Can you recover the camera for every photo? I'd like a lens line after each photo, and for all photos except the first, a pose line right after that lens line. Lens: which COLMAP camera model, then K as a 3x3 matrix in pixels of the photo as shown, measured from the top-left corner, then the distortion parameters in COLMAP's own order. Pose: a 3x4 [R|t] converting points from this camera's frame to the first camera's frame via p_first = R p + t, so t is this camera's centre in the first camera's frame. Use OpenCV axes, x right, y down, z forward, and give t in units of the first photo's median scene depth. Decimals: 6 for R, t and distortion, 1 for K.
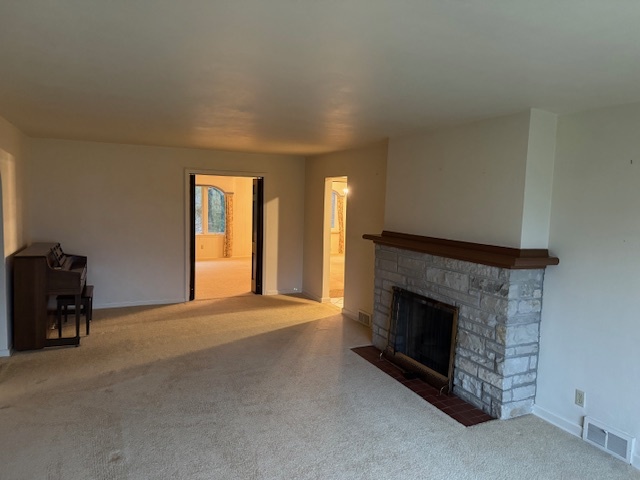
lens RADIAL K [[443.8, 0, 319.8], [0, 443.8, 239.0], [0, 0, 1]] dist [0.004694, -0.019605]
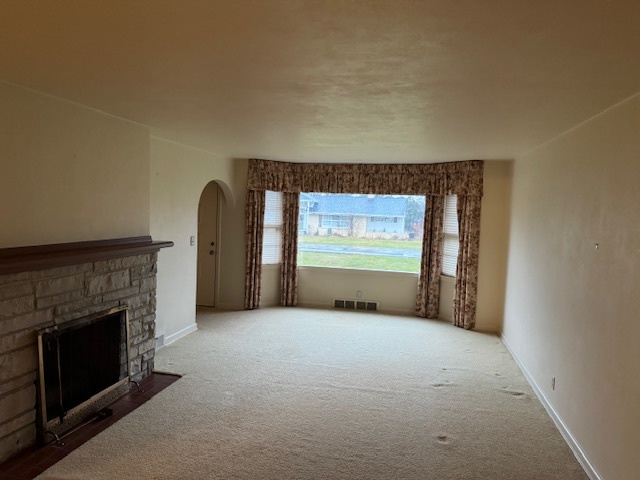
lens RADIAL K [[443.8, 0, 320.0], [0, 443.8, 239.7], [0, 0, 1]] dist [0.004694, -0.019605]
pose [[-0.791320, -0.095865, 0.603840, -0.649195], [0.004682, 0.986652, 0.162776, -0.155175], [-0.611385, 0.131635, -0.780308, 1.538696]]
